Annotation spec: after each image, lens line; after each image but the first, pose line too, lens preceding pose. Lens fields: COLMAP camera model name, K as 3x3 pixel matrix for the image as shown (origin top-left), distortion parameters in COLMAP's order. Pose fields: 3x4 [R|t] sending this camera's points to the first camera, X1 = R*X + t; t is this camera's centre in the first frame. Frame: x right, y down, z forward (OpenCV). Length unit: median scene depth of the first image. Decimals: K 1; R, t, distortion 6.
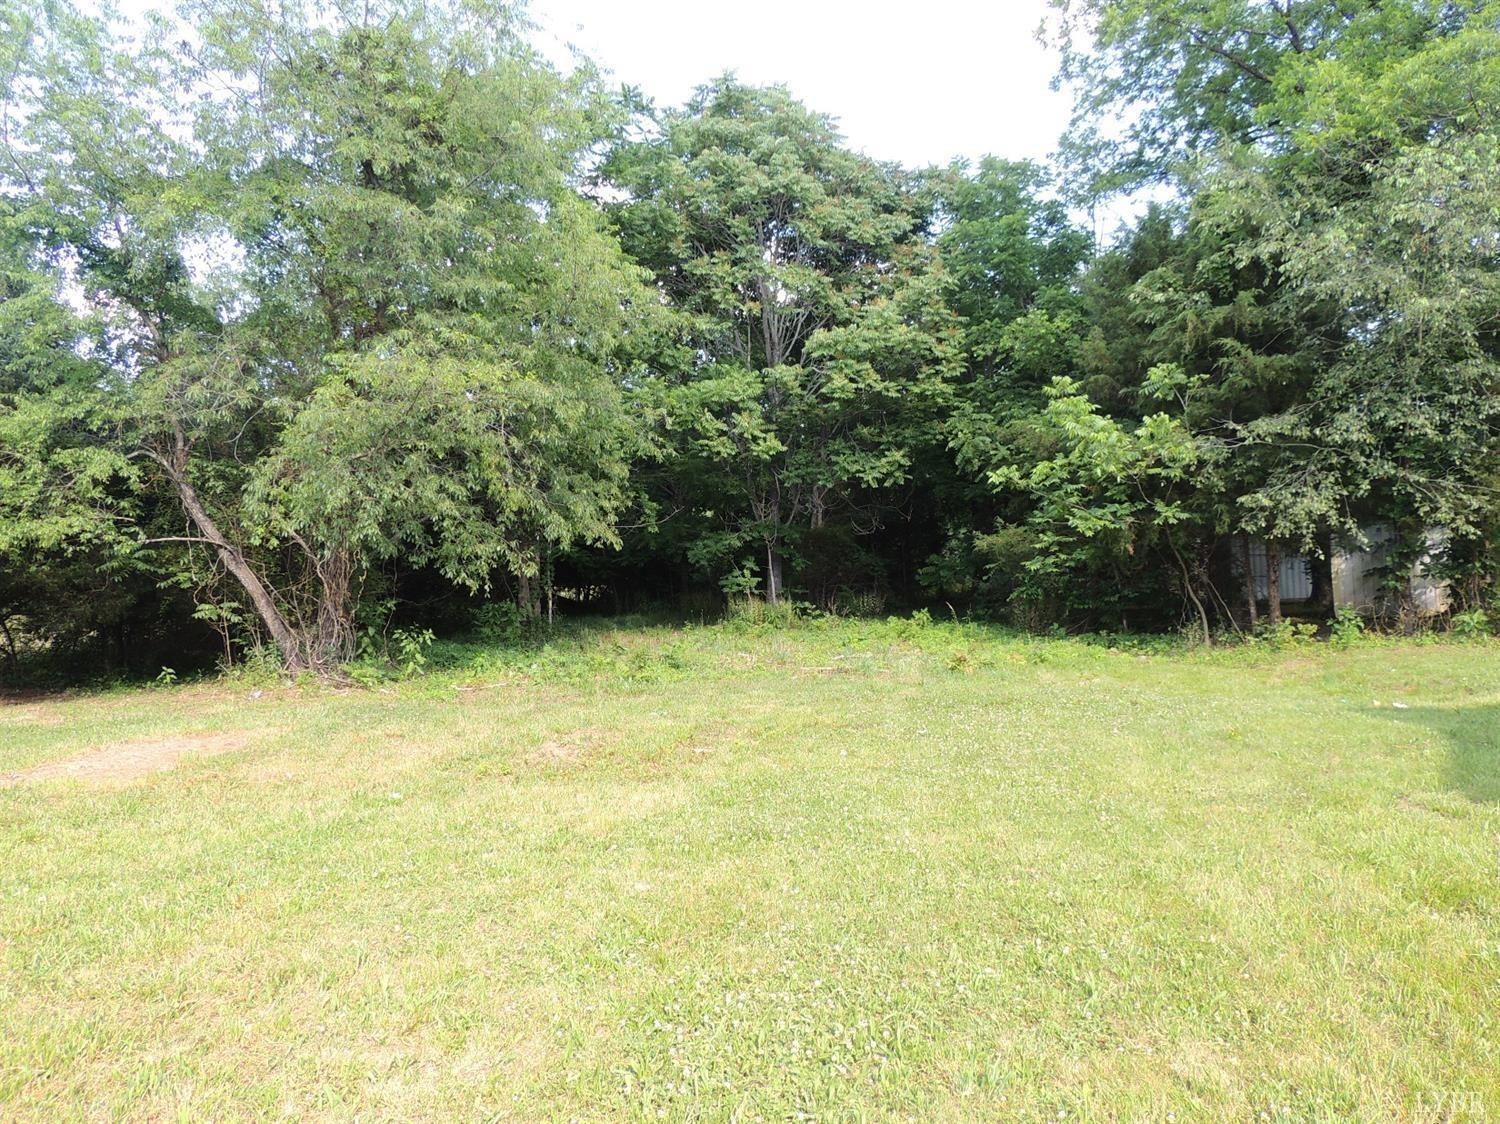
lens RADIAL K [[1059.3, 0, 749.9], [0, 1059.3, 560.4], [0, 0, 1]] dist [-0.033661, 0.014384]
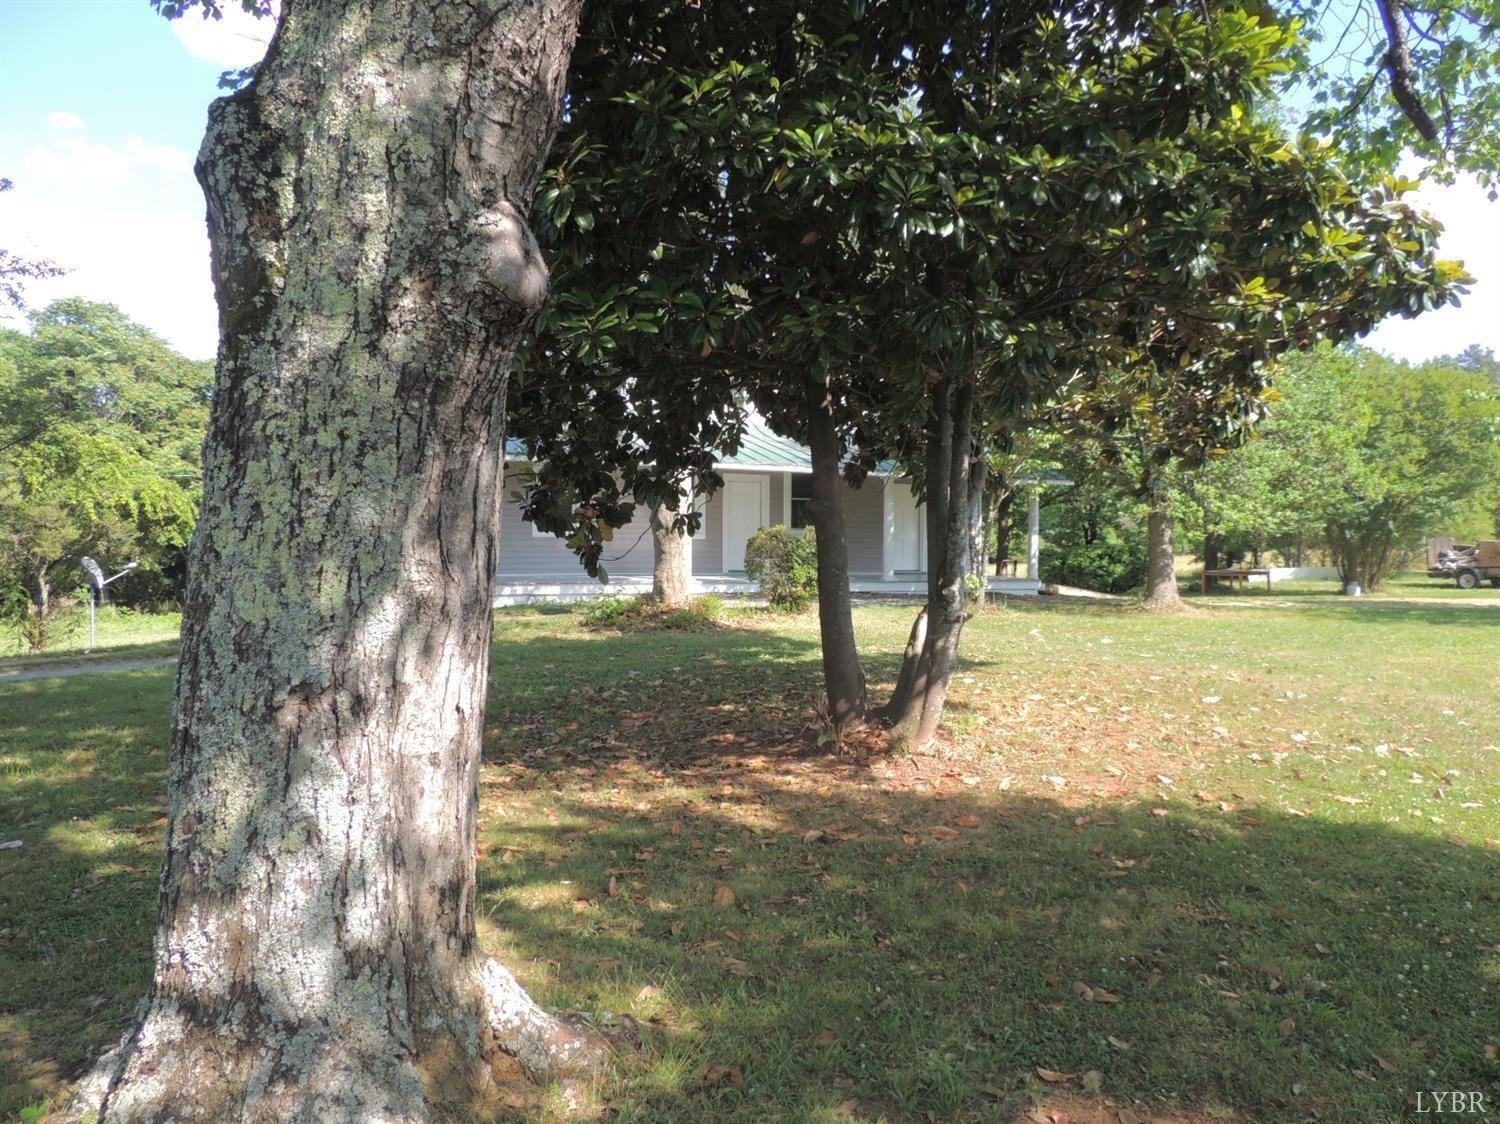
lens RADIAL K [[1059.3, 0, 749.9], [0, 1059.3, 562.9], [0, 0, 1]] dist [-0.033661, 0.014384]
pose [[0.841870, 0.003109, 0.539671, -0.019341], [0.003134, 0.999938, -0.010648, -0.018598], [-0.539671, 0.010656, 0.841809, -1.730601]]
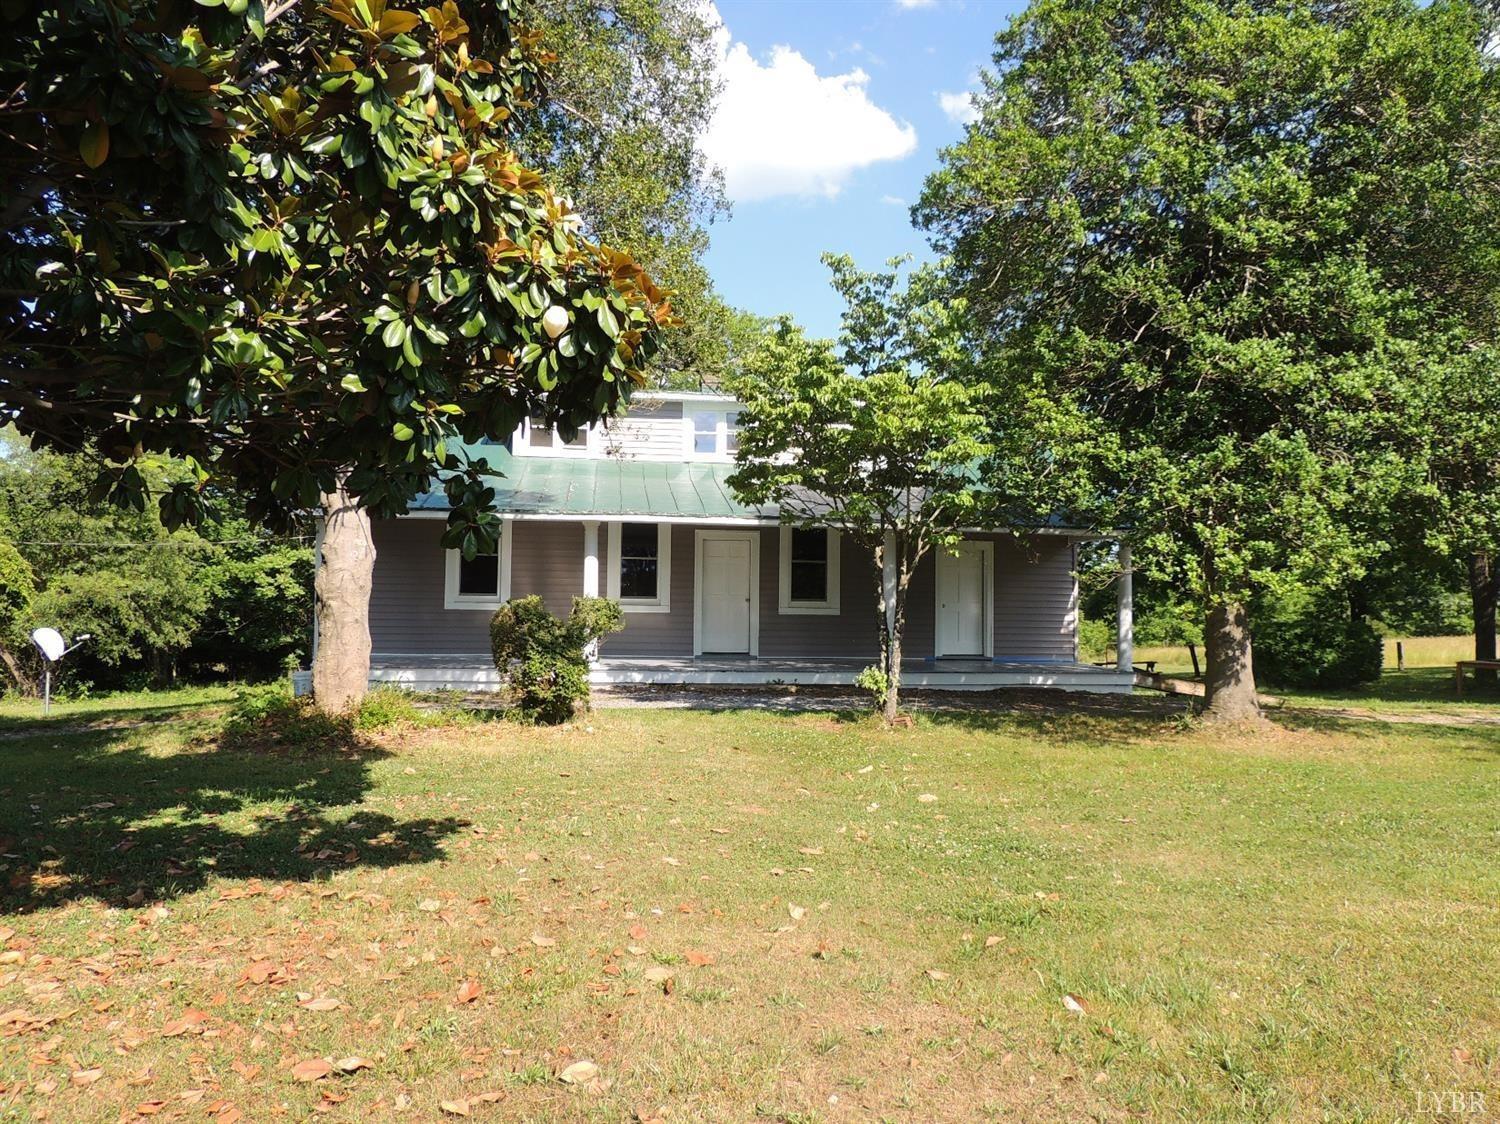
lens RADIAL K [[1059.3, 0, 748.7], [0, 1059.3, 566.0], [0, 0, 1]] dist [-0.033661, 0.014384]
pose [[0.971734, 0.026727, 0.234559, 0.560416], [-0.010113, 0.997371, -0.071749, -0.036955], [-0.235860, 0.067349, 0.969450, -1.614880]]
